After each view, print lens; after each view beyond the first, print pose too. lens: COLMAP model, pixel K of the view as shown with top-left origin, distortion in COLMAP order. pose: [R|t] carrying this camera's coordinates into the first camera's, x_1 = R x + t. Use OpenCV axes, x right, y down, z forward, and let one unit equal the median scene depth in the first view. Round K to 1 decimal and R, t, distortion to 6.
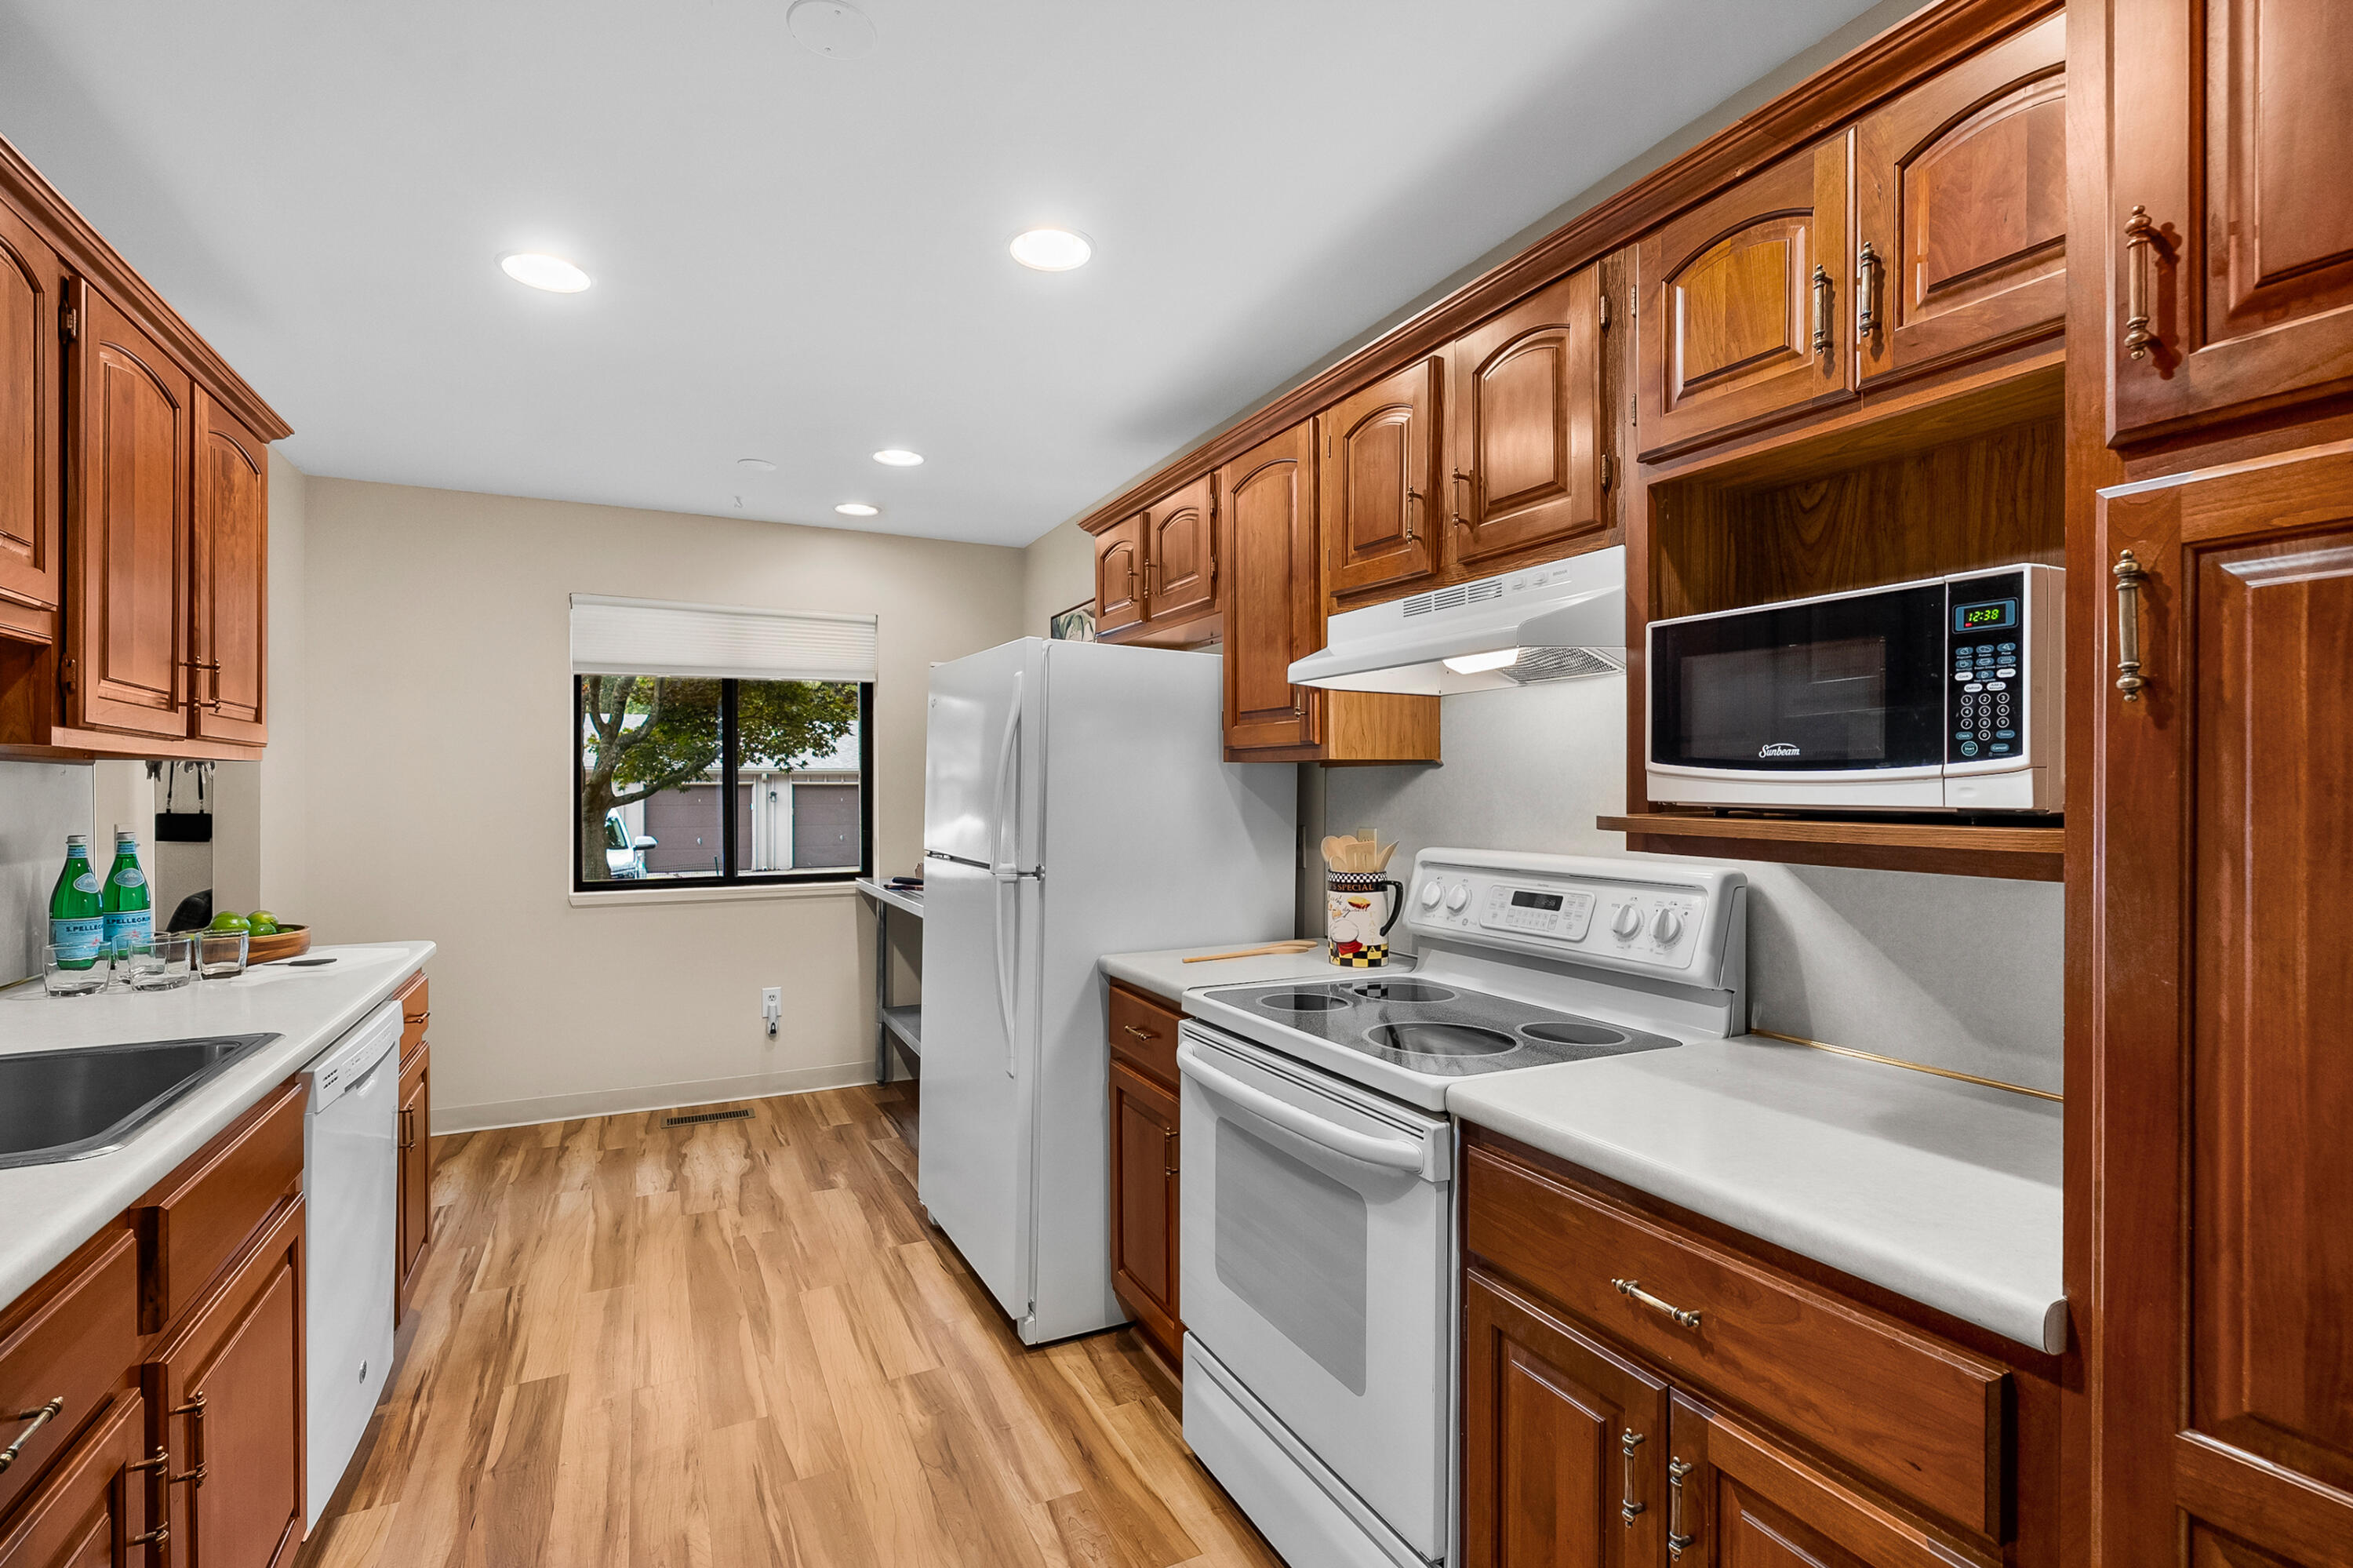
lens RADIAL K [[1069.6, 0, 1166.7], [0, 1069.6, 797.8], [0, 0, 1]] dist [-0.001987, 0.000436]
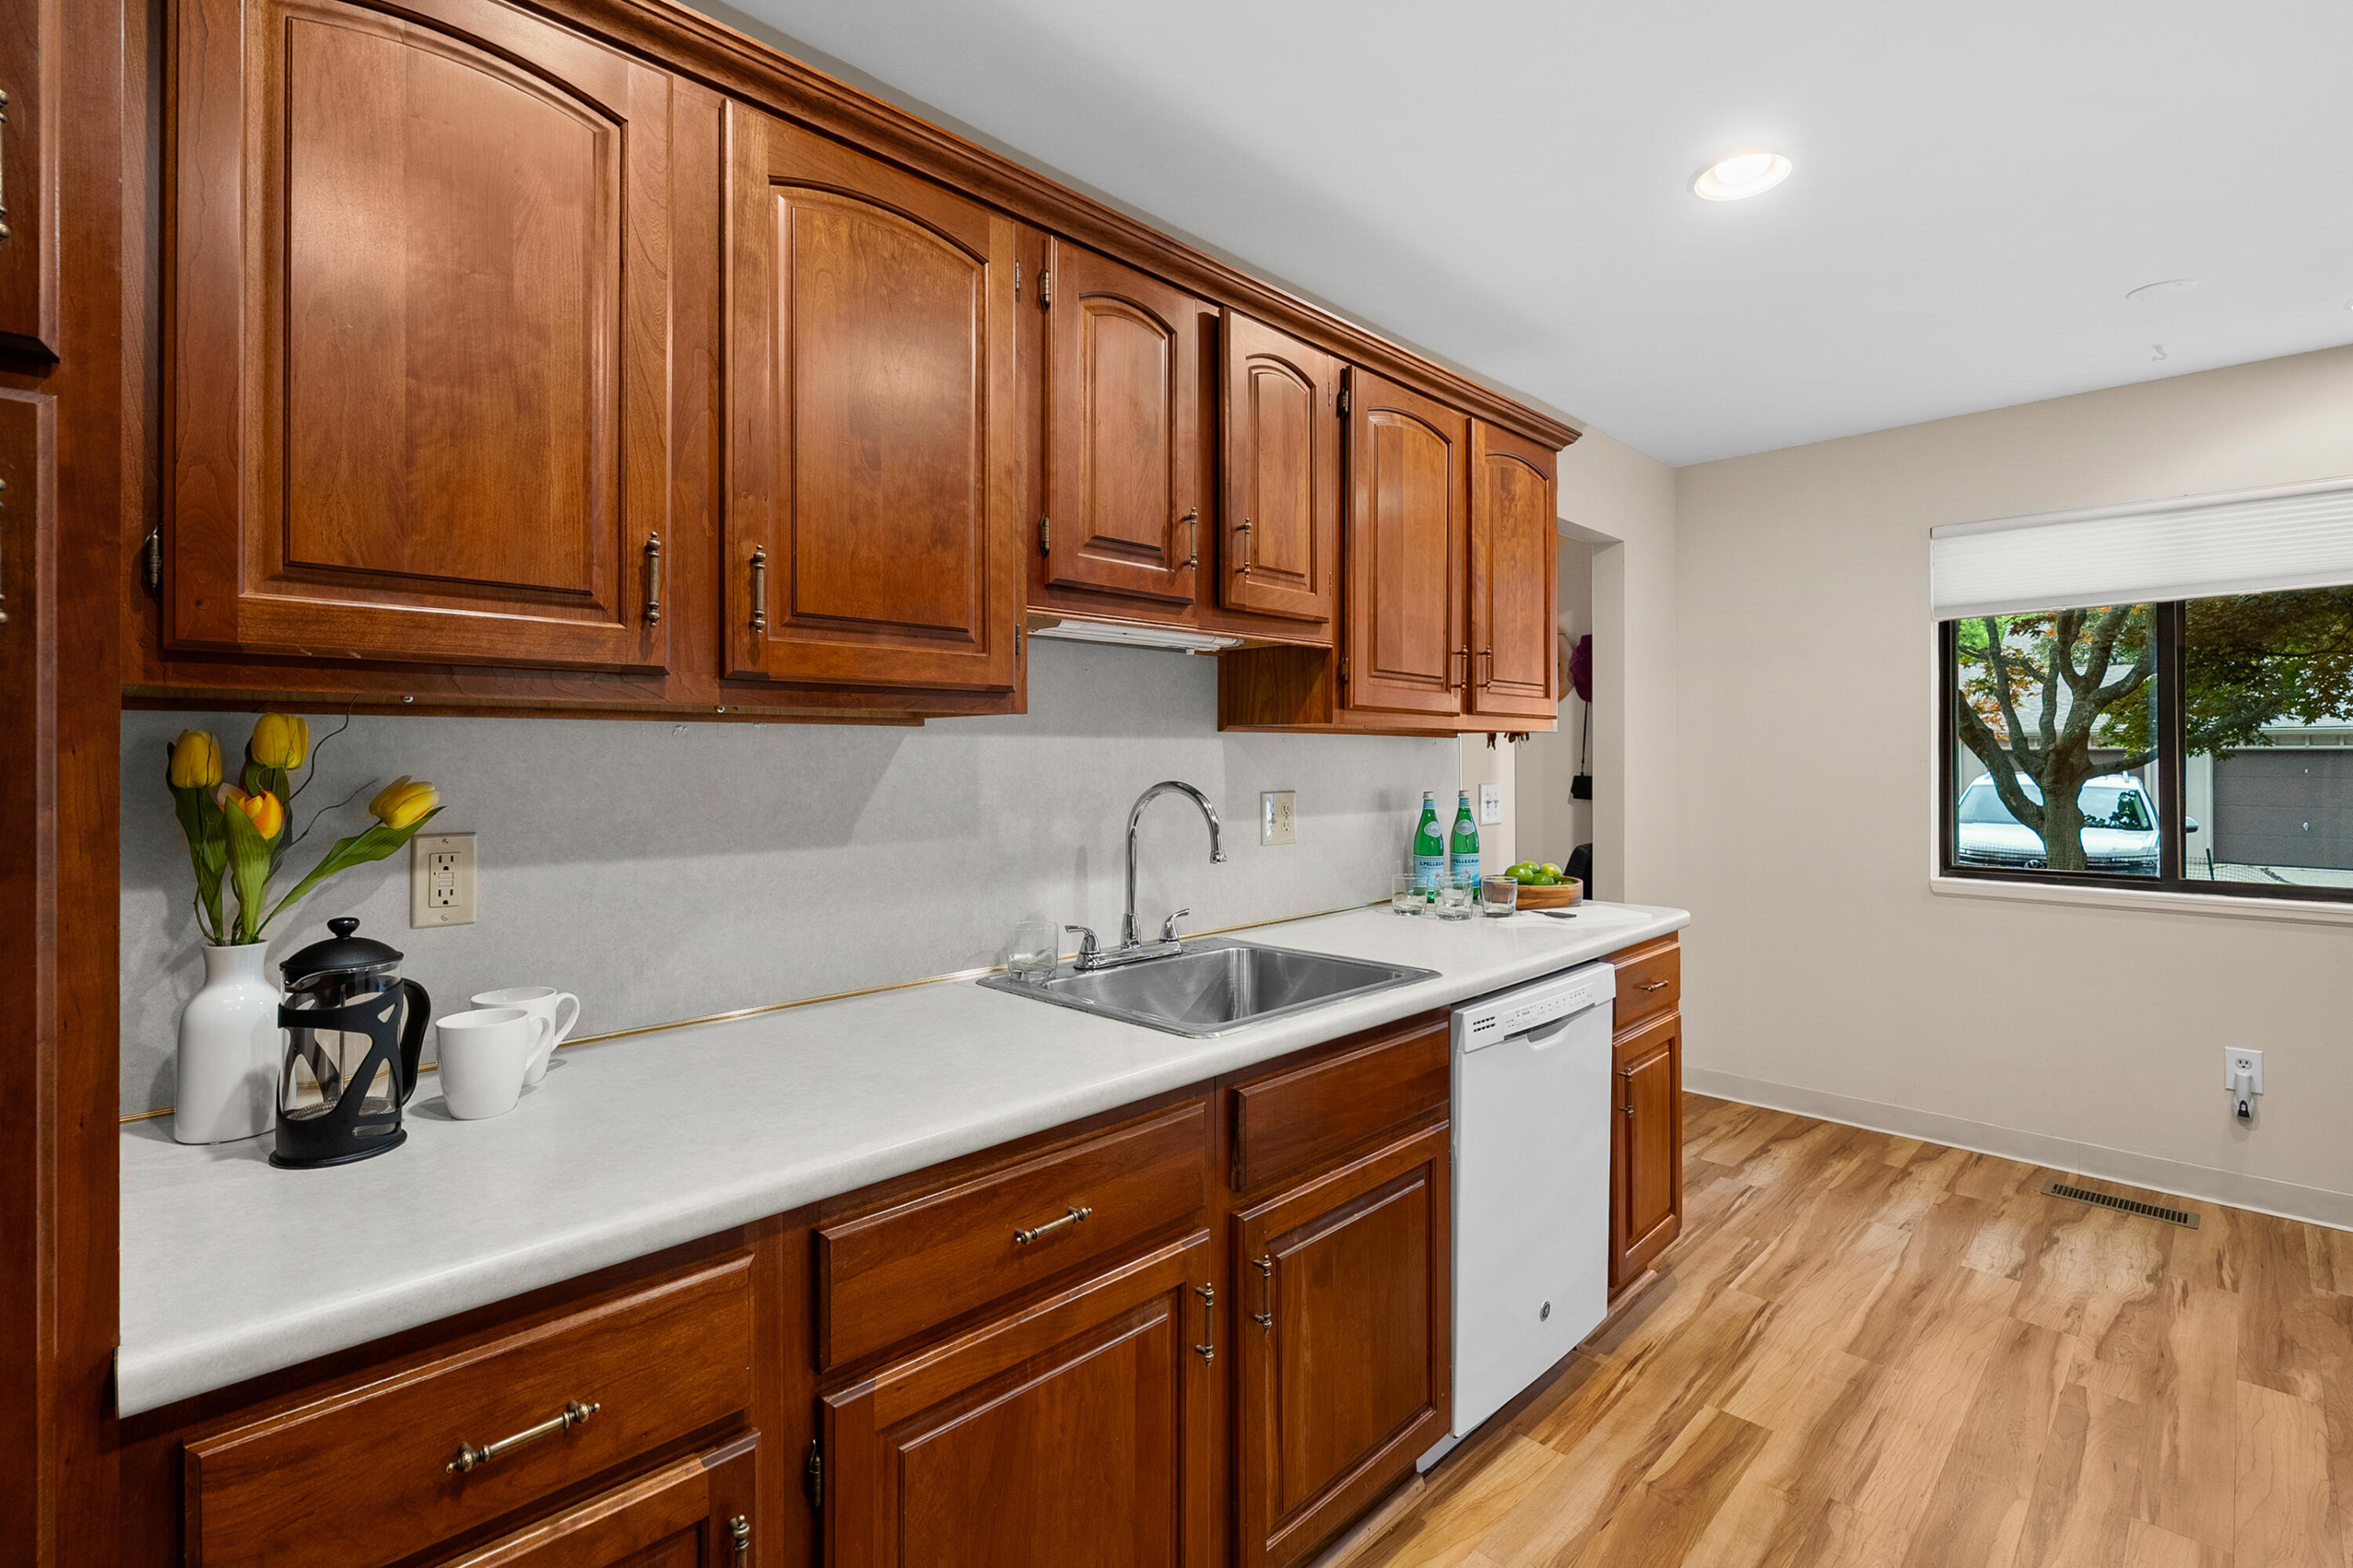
lens RADIAL K [[1079.4, 0, 1174.8], [0, 1079.4, 755.1], [0, 0, 1]] dist [-0.001986, 0.000391]
pose [[0.322055, -0.000987, -0.946720, 0.116732], [-0.006995, 0.999970, -0.003422, -0.002730], [0.946695, 0.007725, 0.322038, 0.266939]]
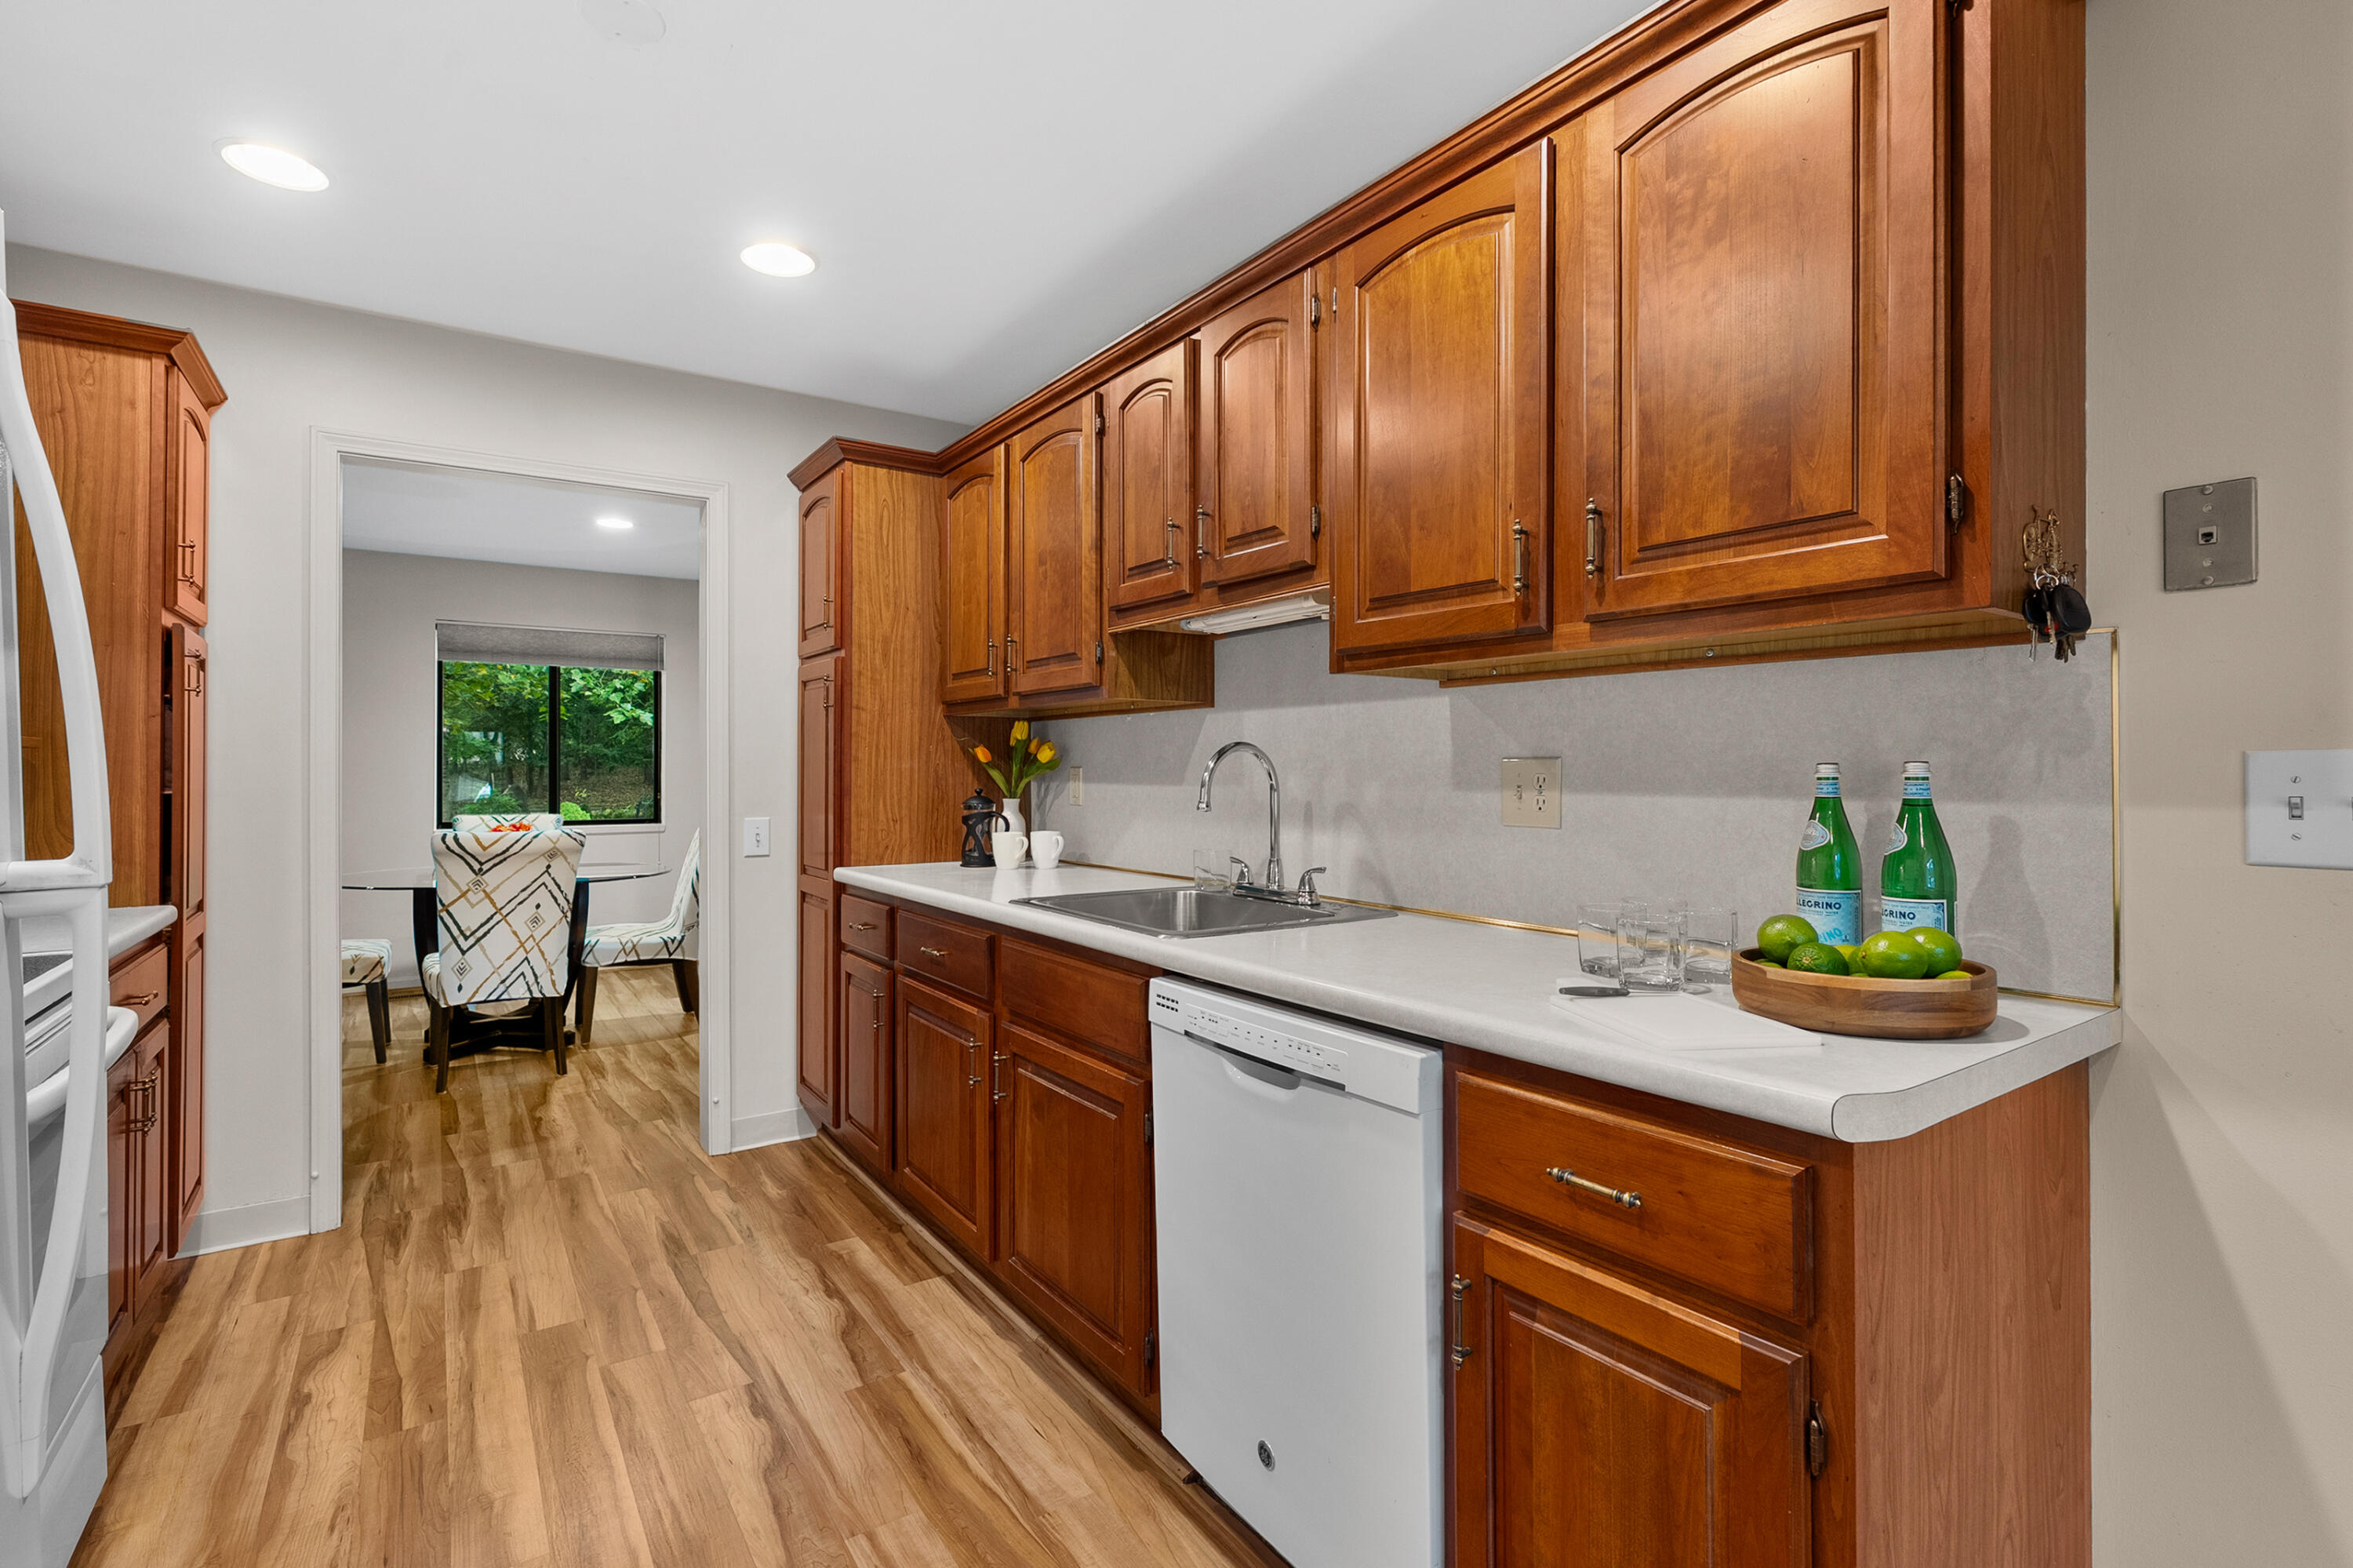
lens RADIAL K [[1083.7, 0, 1173.4], [0, 1083.7, 767.0], [0, 0, 1]] dist [-0.000713, 0.000680]
pose [[-0.989290, 0.000162, -0.145962, -0.493845], [-0.000854, 0.999976, 0.006900, 0.031560], [0.145960, 0.006951, -0.989266, 1.516309]]
